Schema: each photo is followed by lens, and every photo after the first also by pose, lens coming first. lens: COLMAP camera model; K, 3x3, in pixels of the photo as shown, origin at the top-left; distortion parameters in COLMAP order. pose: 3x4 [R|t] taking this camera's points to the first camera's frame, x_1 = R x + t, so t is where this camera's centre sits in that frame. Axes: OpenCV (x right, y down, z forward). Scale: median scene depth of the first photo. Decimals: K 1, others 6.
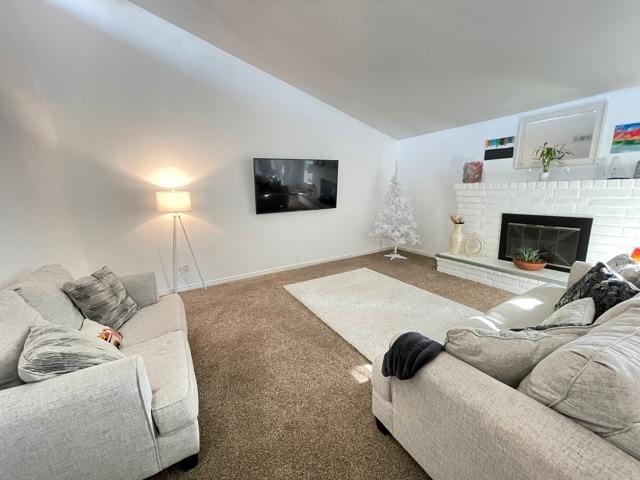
lens RADIAL K [[257.1, 0, 319.7], [0, 257.1, 241.6], [0, 0, 1]] dist [0.000439, 0.000026]
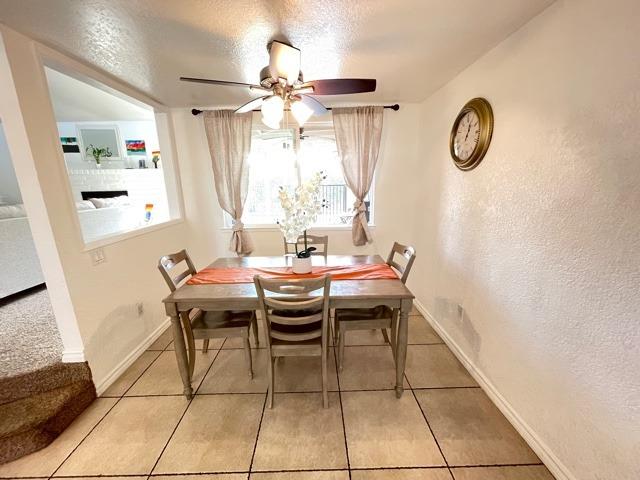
lens RADIAL K [[257.1, 0, 319.4], [0, 257.1, 241.2], [0, 0, 1]] dist [0.000439, 0.000026]
pose [[0.474395, -0.174319, 0.862880, 0.075009], [0.178237, 0.978916, 0.099769, 0.280636], [-0.862079, 0.106467, 0.495463, -0.902767]]
